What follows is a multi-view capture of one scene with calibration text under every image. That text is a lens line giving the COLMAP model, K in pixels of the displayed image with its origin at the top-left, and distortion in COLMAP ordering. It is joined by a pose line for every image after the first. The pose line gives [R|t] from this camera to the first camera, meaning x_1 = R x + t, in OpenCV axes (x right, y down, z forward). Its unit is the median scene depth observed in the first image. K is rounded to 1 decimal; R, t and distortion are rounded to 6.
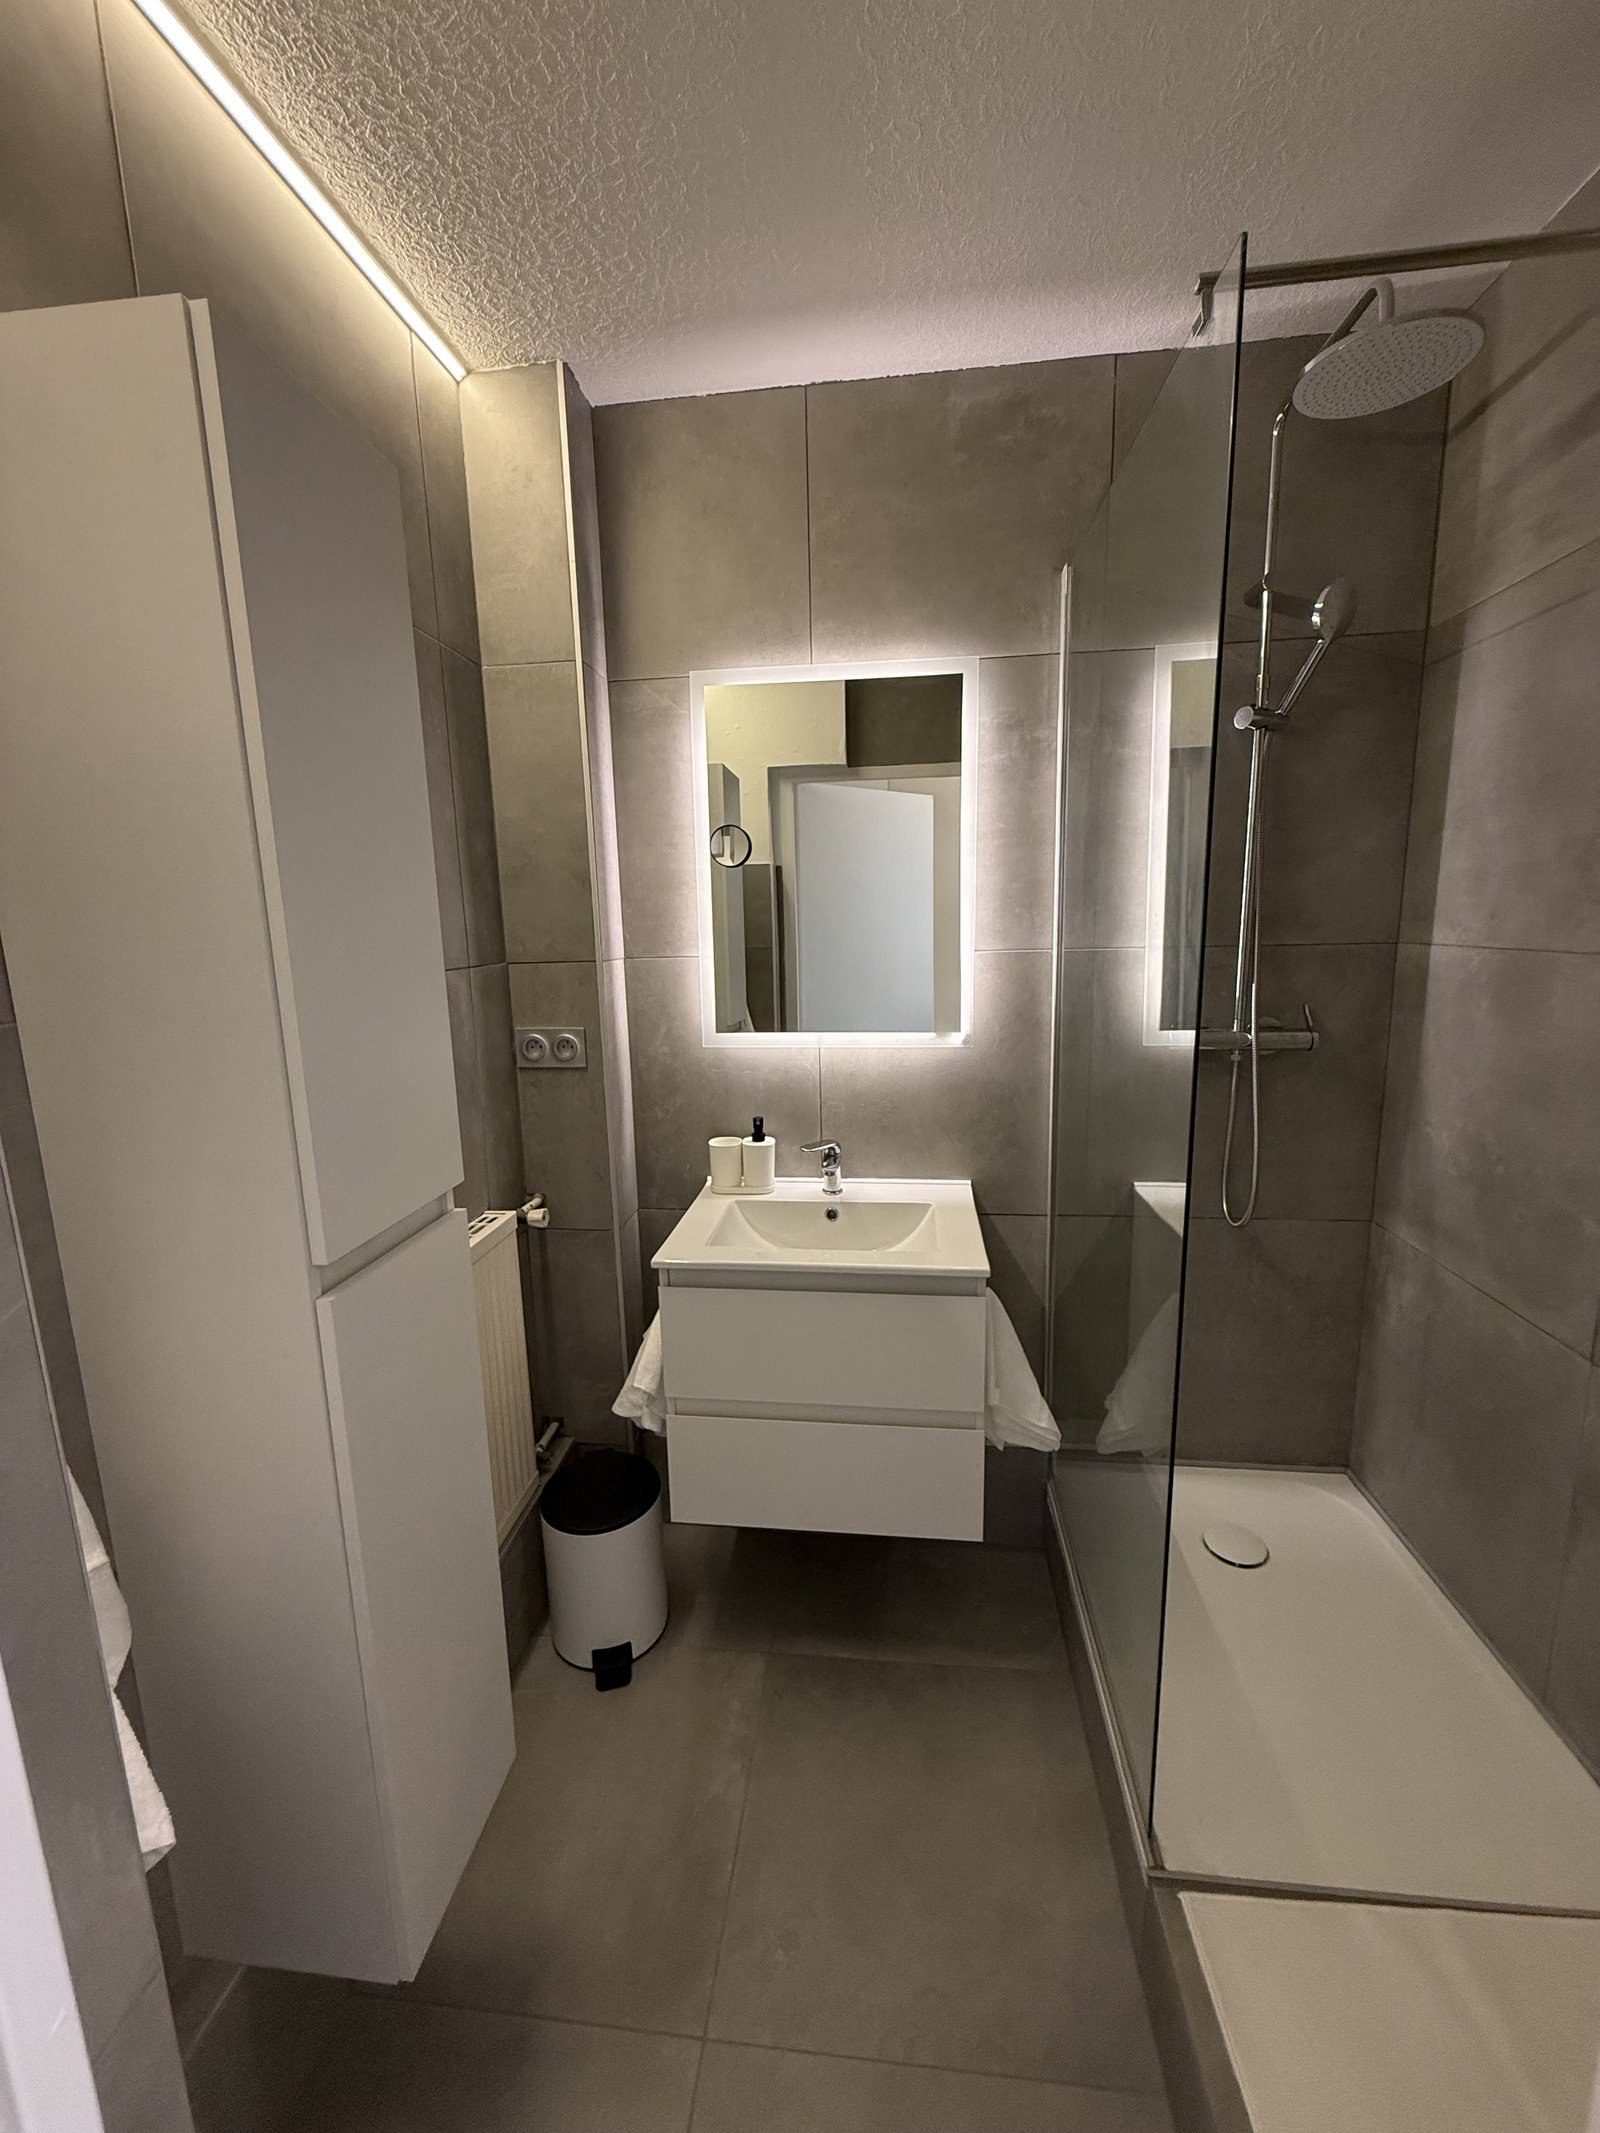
lens RADIAL K [[845.9, 0, 800.7], [0, 845.9, 1064.9], [0, 0, 1]] dist [-0.007227, 0.001350]
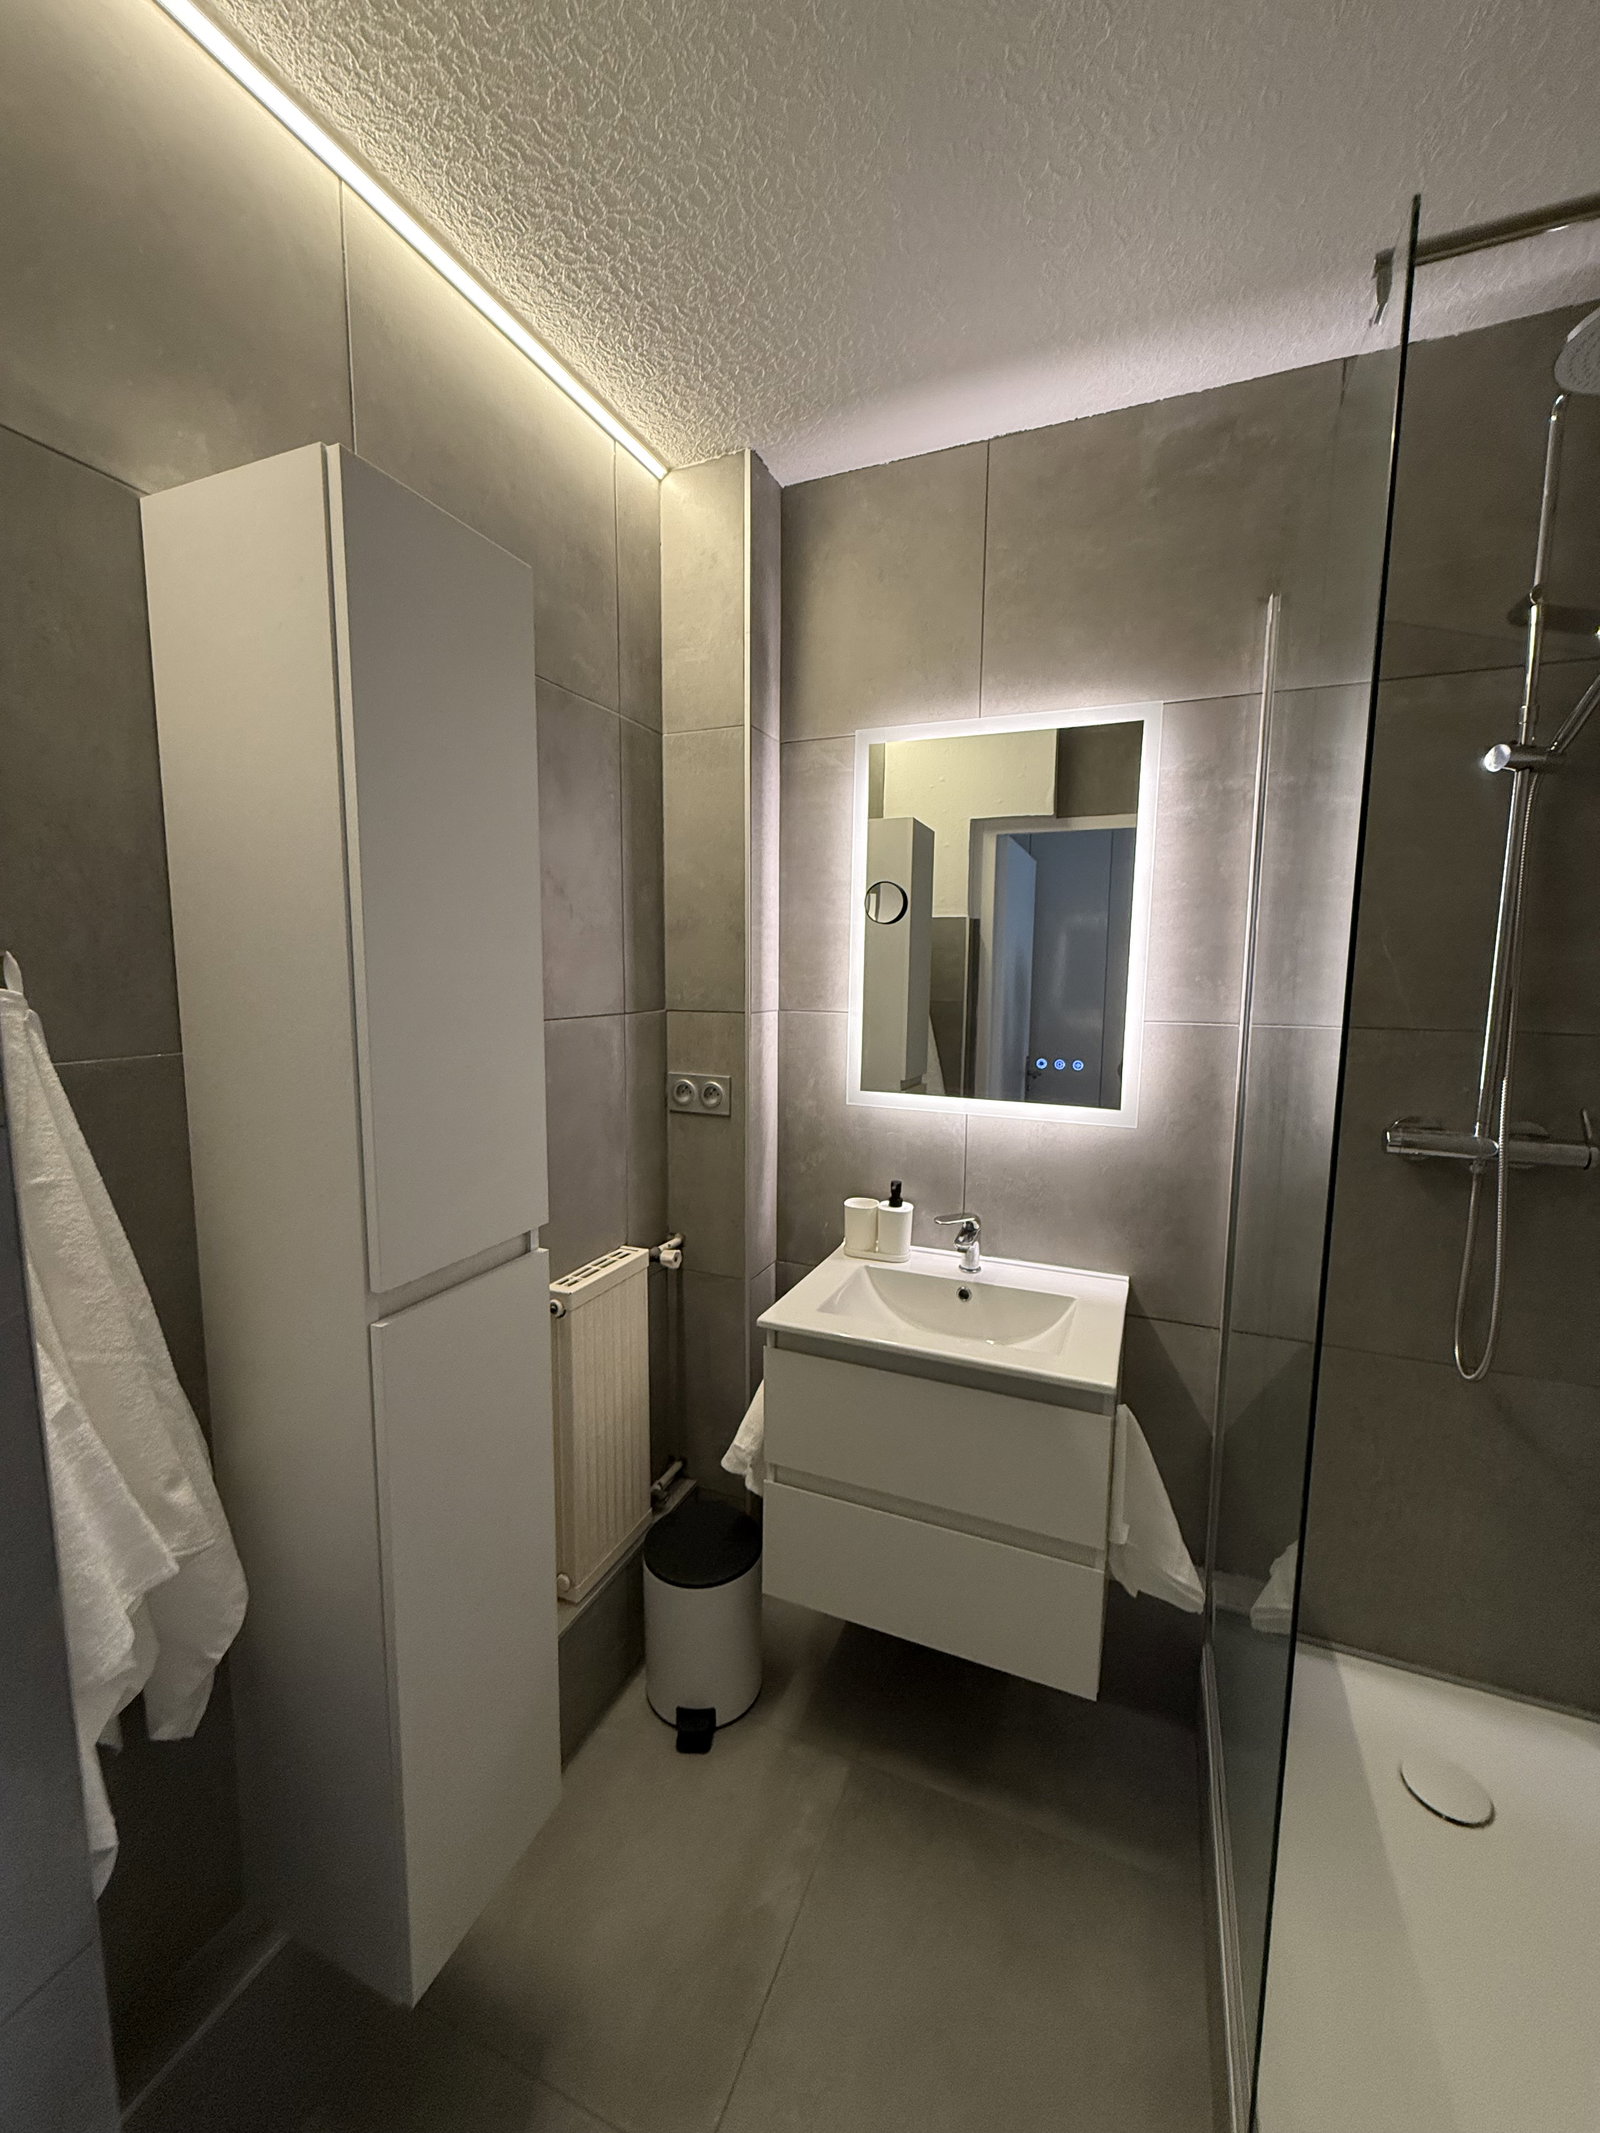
lens RADIAL K [[845.9, 0, 796.9], [0, 845.9, 1064.5], [0, 0, 1]] dist [-0.007227, 0.001350]
pose [[0.959748, 0.064552, -0.273342, 0.108103], [-0.079047, 0.995971, -0.042339, -0.023712], [0.269508, 0.062242, 0.960985, 0.043182]]
